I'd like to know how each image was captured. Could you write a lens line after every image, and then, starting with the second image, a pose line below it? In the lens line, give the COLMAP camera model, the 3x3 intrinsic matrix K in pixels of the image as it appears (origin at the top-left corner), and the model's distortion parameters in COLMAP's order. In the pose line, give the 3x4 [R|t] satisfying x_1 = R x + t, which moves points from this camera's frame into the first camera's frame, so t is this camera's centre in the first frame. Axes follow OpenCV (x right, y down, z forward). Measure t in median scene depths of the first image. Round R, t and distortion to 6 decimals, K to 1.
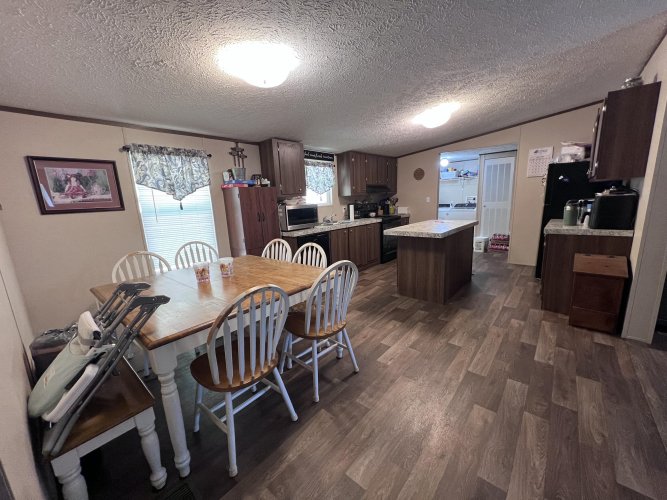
lens RADIAL K [[265.9, 0, 335.5], [0, 265.9, 252.6], [0, 0, 1]] dist [-0.001683, 0.000969]
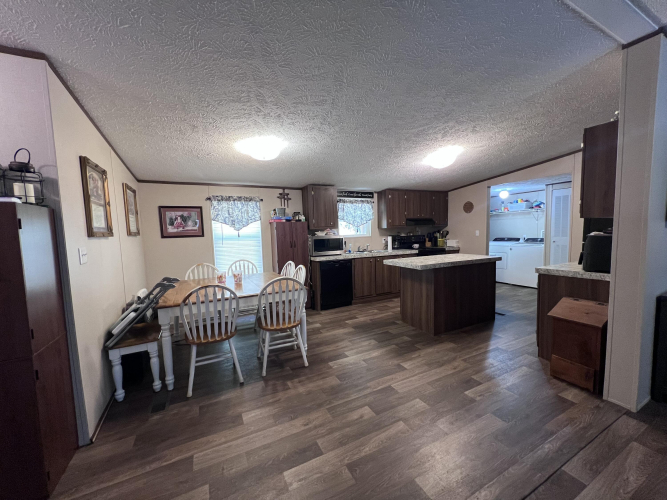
lens RADIAL K [[265.9, 0, 333.7], [0, 265.9, 252.1], [0, 0, 1]] dist [-0.001683, 0.000969]
pose [[0.923269, 0.048892, -0.381030, 0.502684], [-0.089308, 0.992010, -0.089111, 0.003140], [0.373629, 0.116302, 0.920258, -0.145736]]
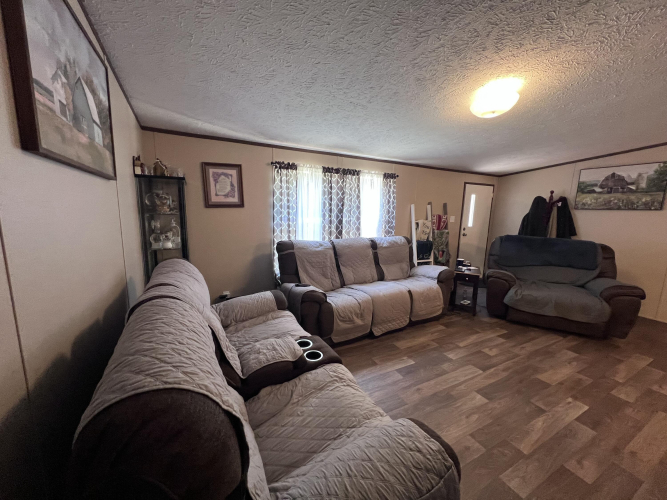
lens RADIAL K [[265.9, 0, 334.4], [0, 265.9, 252.4], [0, 0, 1]] dist [-0.001683, 0.000969]
pose [[-0.930558, -0.041520, 0.363784, 0.976645], [0.086687, 0.940319, 0.329067, -0.378615], [-0.355736, 0.337751, -0.871422, 1.505313]]
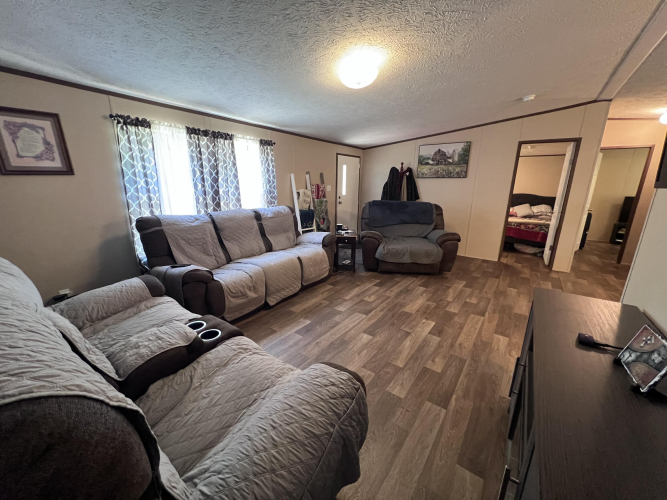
lens RADIAL K [[265.9, 0, 334.5], [0, 265.9, 252.1], [0, 0, 1]] dist [-0.001683, 0.000969]
pose [[-0.997023, 0.045497, -0.062251, 0.999250], [0.013719, 0.899145, 0.437435, -0.355635], [0.075875, 0.435279, -0.897093, 1.512785]]
